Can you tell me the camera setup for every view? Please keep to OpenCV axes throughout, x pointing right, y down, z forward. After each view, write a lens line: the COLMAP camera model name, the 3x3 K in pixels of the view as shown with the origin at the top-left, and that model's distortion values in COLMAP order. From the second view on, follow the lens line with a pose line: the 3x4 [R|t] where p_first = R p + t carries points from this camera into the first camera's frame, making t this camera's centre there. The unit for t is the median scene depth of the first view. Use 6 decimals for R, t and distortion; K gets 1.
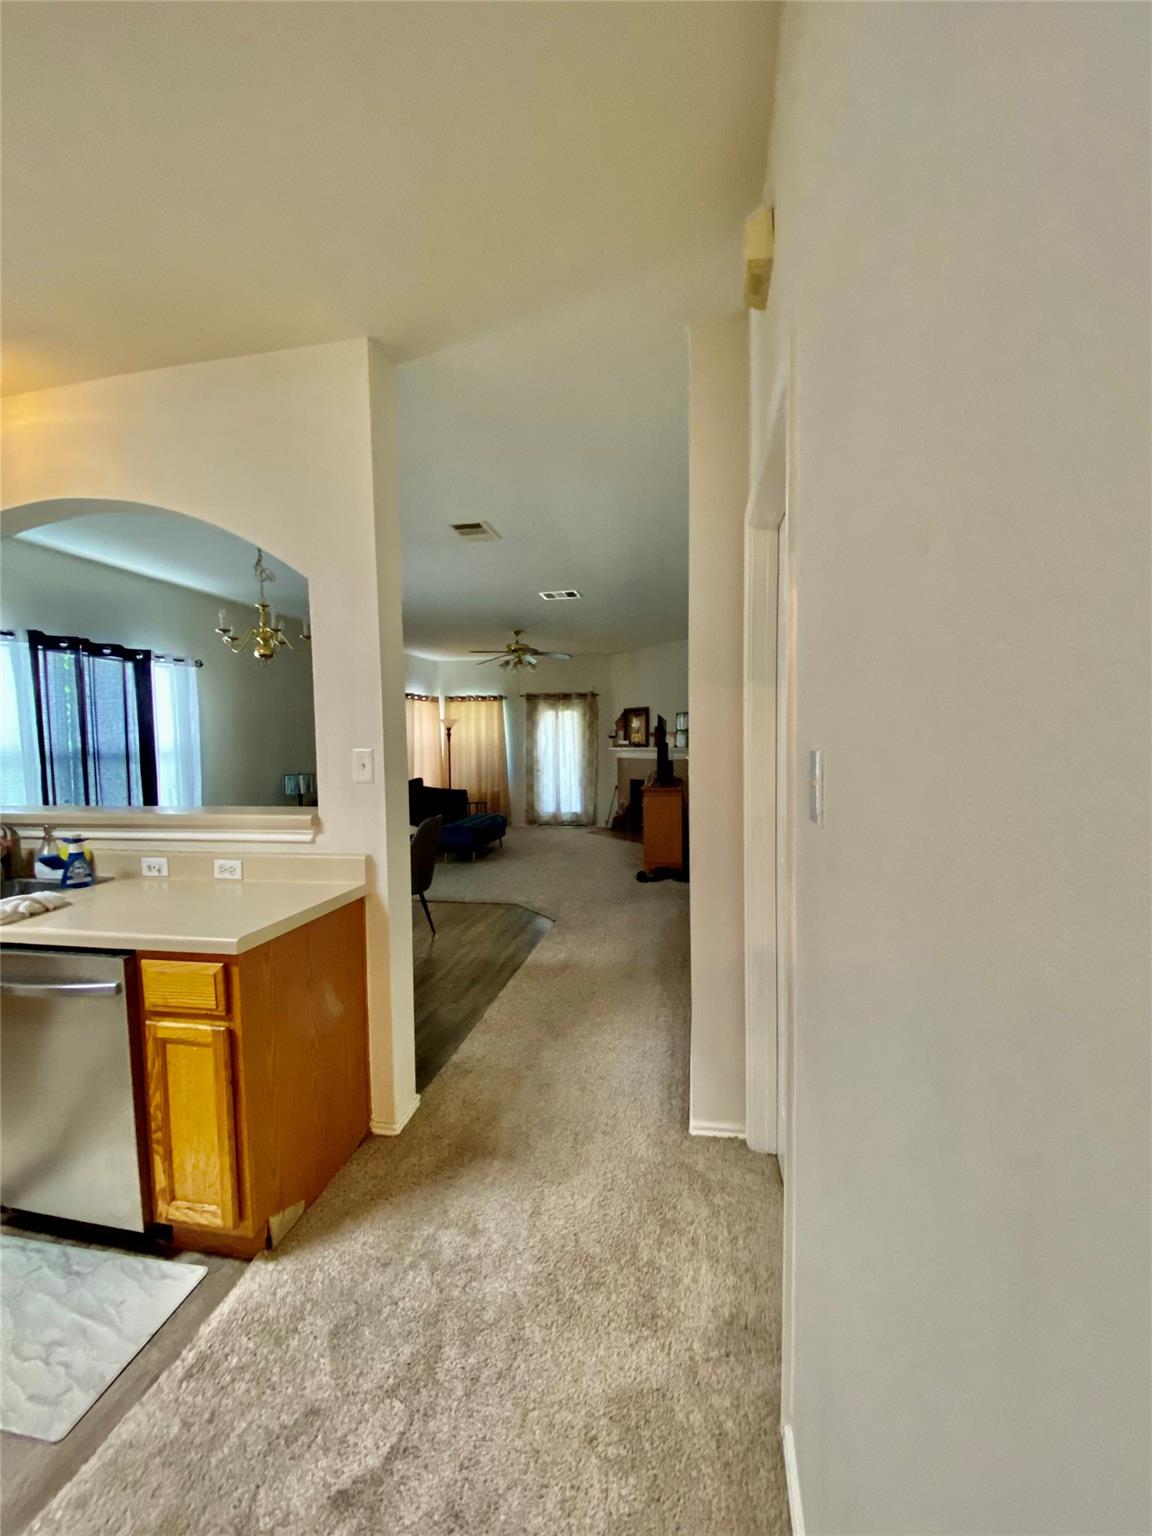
lens RADIAL K [[609.4, 0, 579.7], [0, 609.4, 773.9], [0, 0, 1]] dist [0.020460, -0.019982]
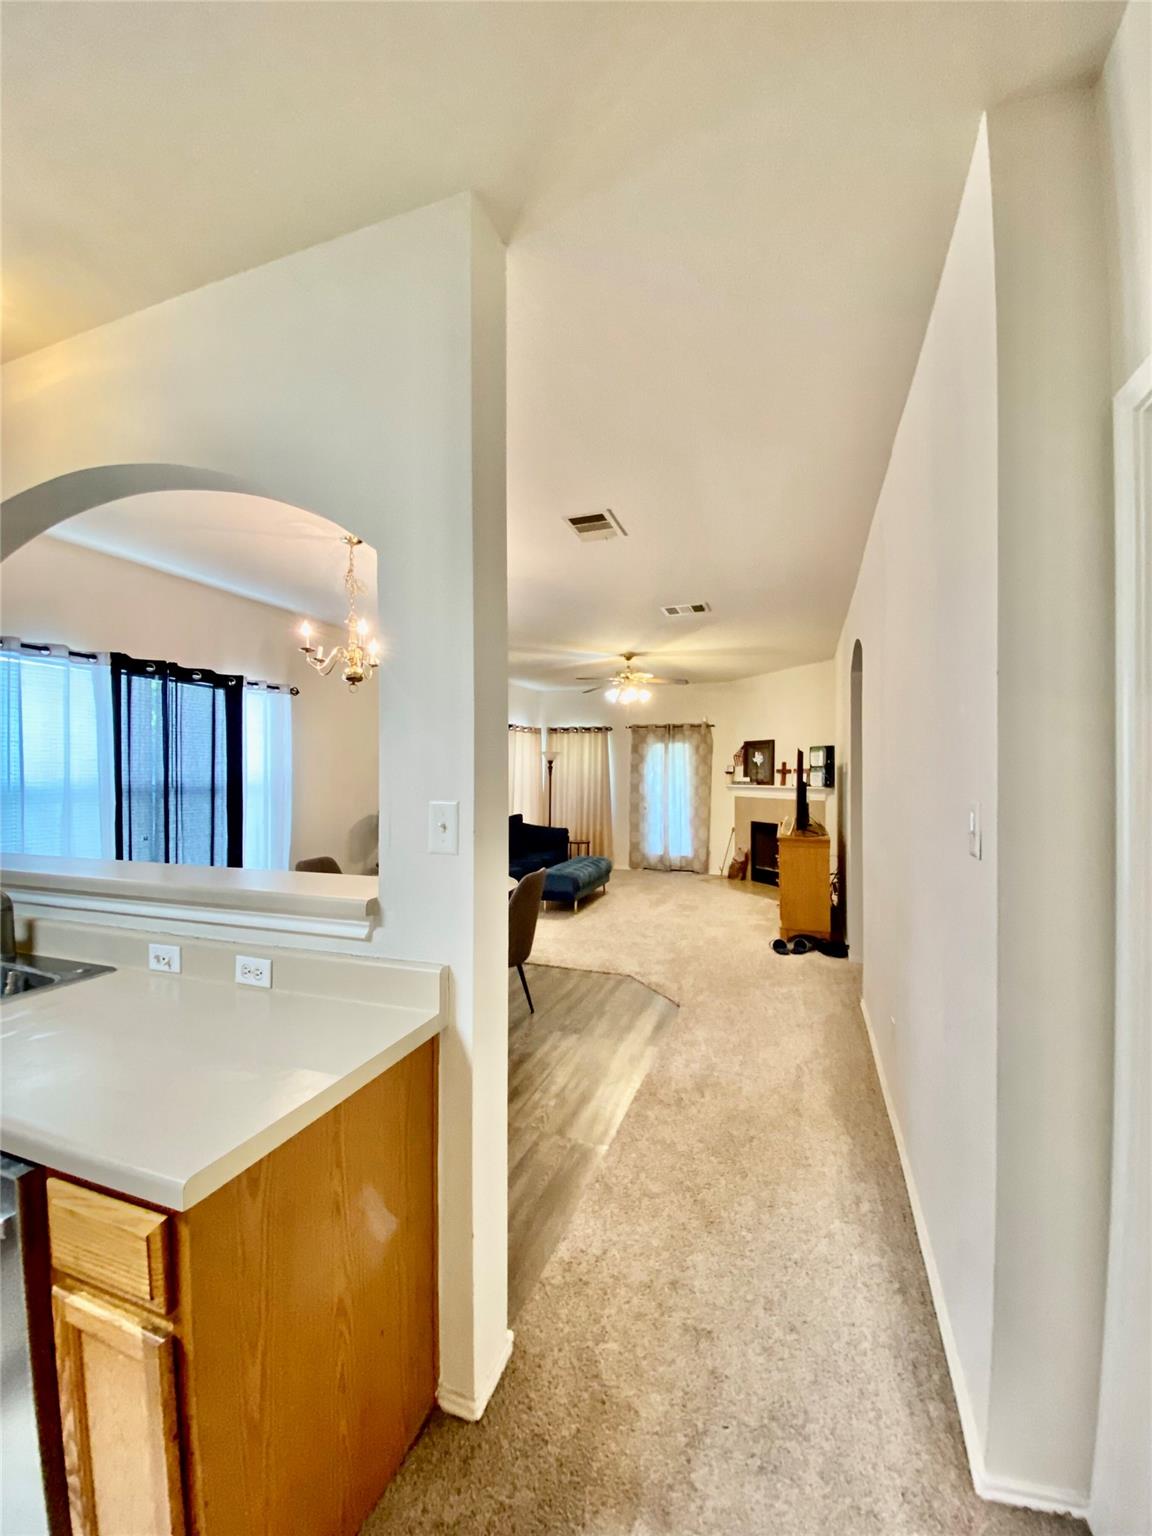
lens RADIAL K [[609.4, 0, 579.7], [0, 609.4, 773.9], [0, 0, 1]] dist [0.020460, -0.019982]
pose [[0.987678, 0.015010, -0.155776, -0.055170], [-0.023154, 0.998450, -0.050603, -0.020869], [0.154775, 0.053586, 0.986495, 0.189531]]
